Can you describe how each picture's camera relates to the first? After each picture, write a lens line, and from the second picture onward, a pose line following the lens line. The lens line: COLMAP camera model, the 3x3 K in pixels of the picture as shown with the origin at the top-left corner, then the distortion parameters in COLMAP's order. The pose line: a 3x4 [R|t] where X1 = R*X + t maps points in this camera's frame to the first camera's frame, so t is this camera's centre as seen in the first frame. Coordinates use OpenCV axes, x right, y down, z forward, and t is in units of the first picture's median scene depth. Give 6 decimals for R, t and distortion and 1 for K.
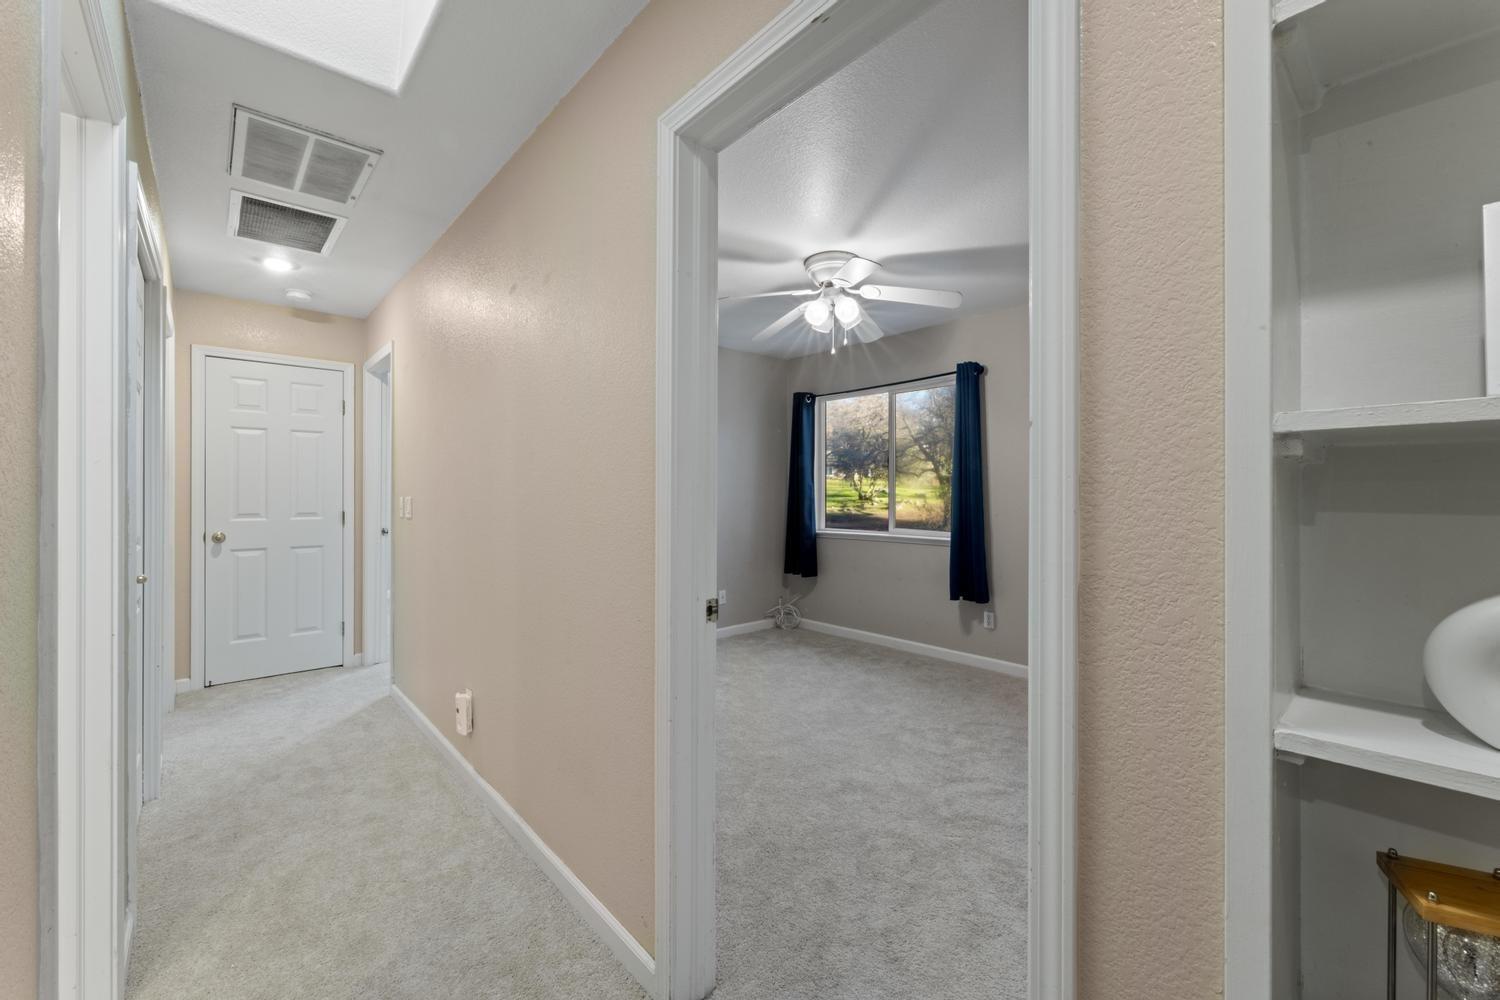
lens RADIAL K [[606.5, 0, 746.7], [0, 606.5, 493.5], [0, 0, 1]] dist [-0.003520, 0.001056]
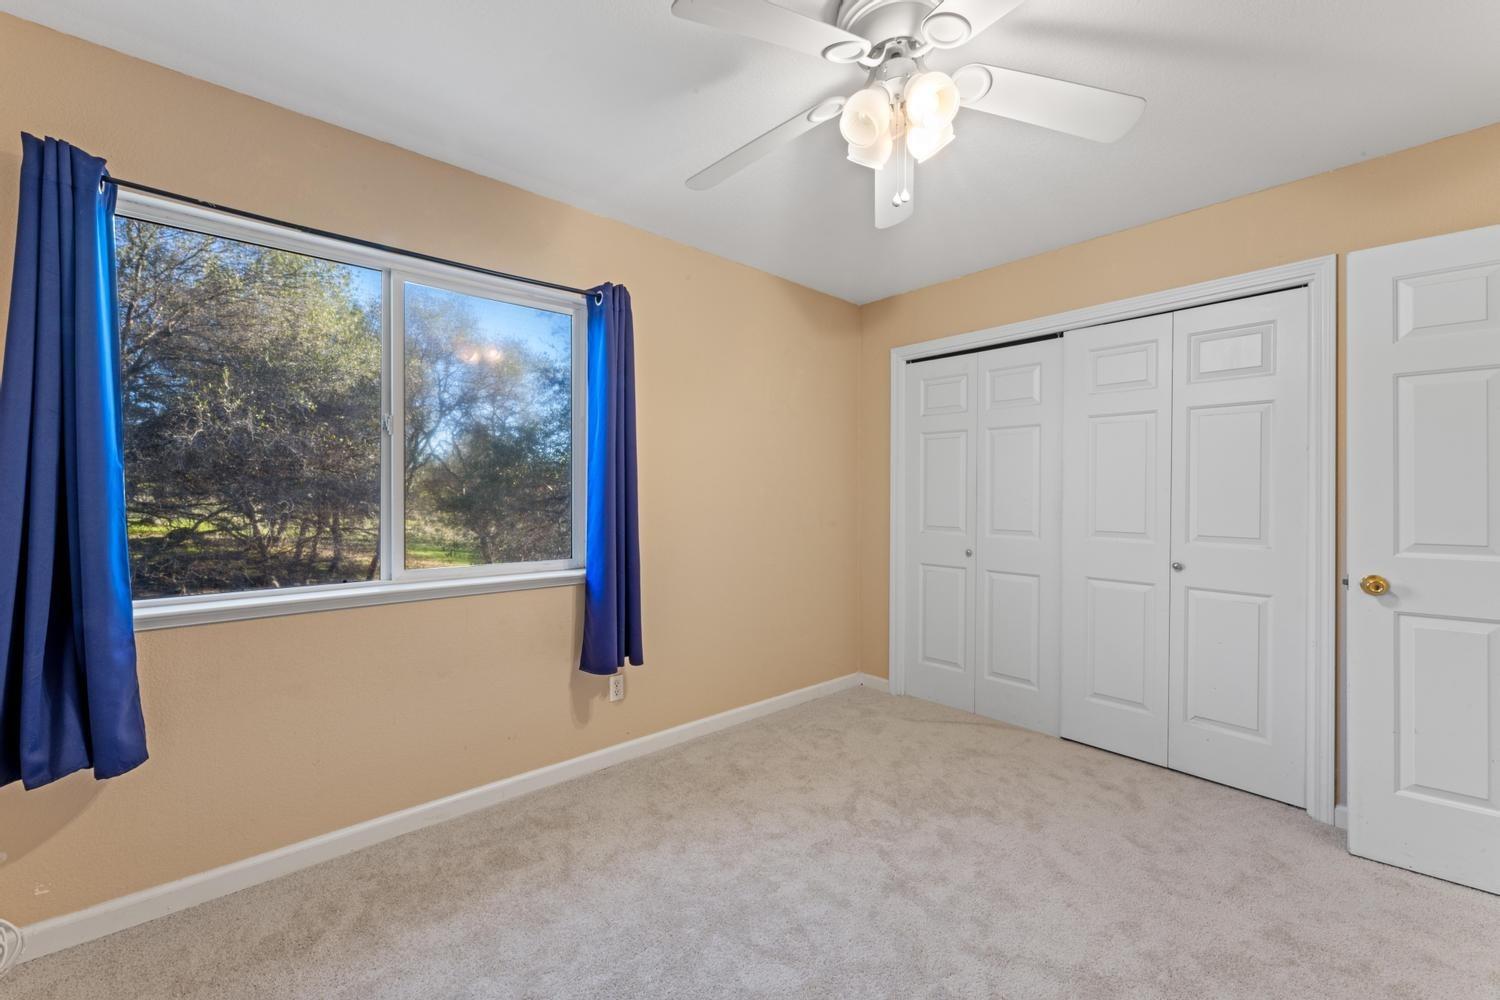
lens RADIAL K [[606.5, 0, 737.0], [0, 606.5, 489.5], [0, 0, 1]] dist [-0.003520, 0.001056]
pose [[-0.006578, 0.003381, 0.999973, -0.256349], [-0.005952, 0.999976, -0.003420, -0.005643], [-0.999961, -0.005975, -0.006558, 0.854225]]
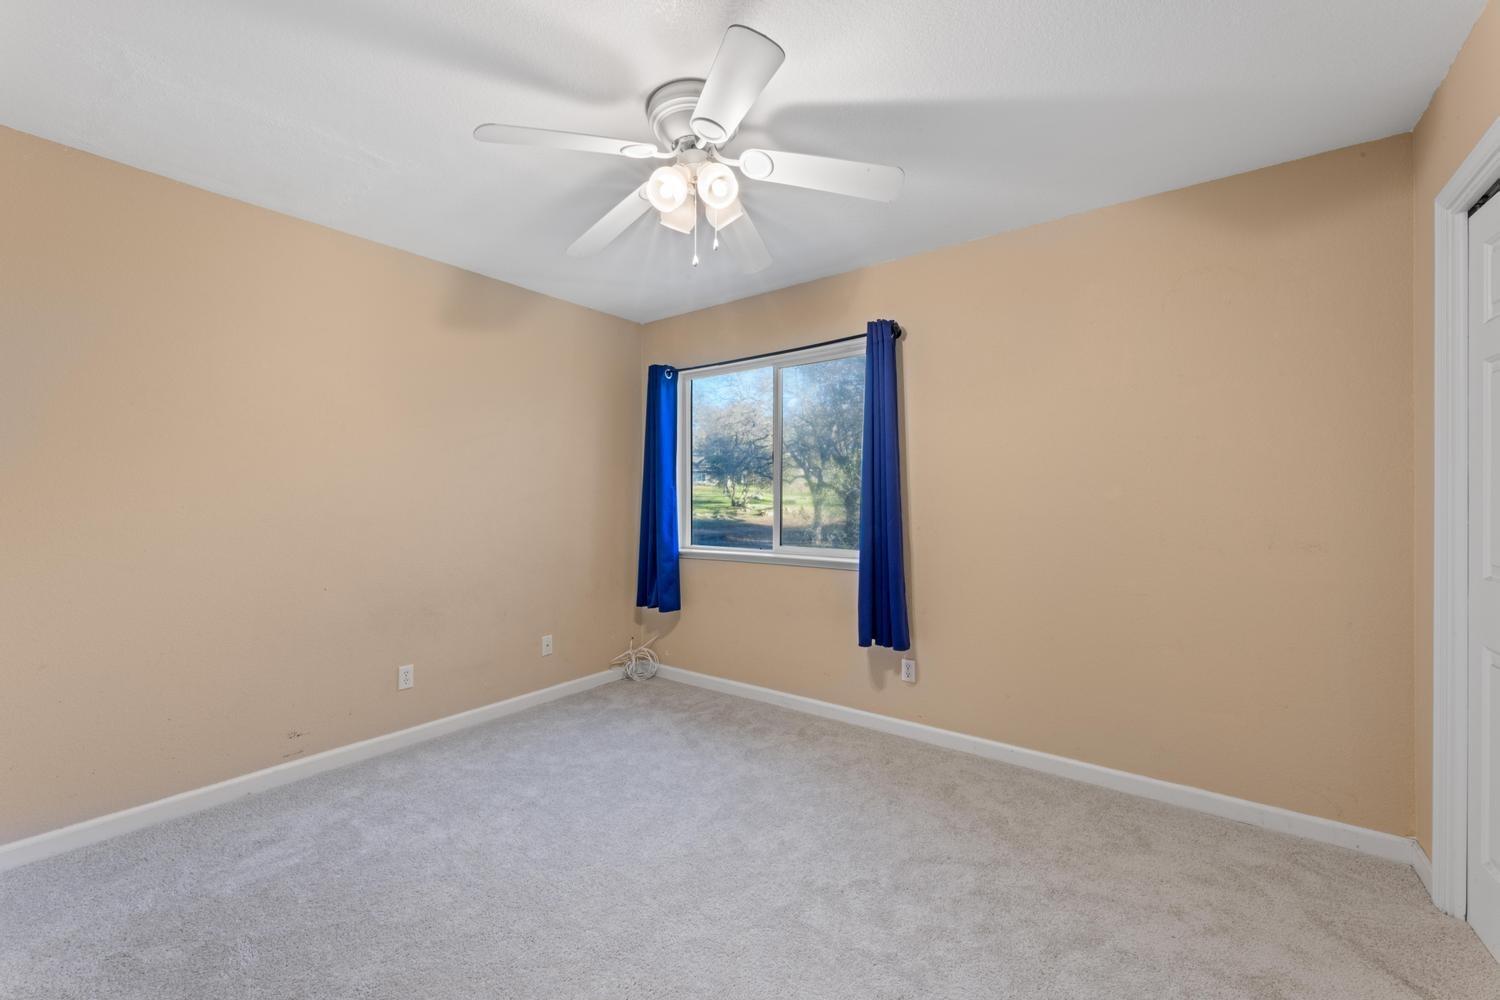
lens RADIAL K [[606.5, 0, 746.7], [0, 606.5, 497.7], [0, 0, 1]] dist [-0.003520, 0.001056]
pose [[0.978473, 0.000582, 0.206372, 0.052030], [0.000174, 0.999993, -0.003646, 0.000251], [-0.206373, 0.003603, 0.978467, 0.307623]]
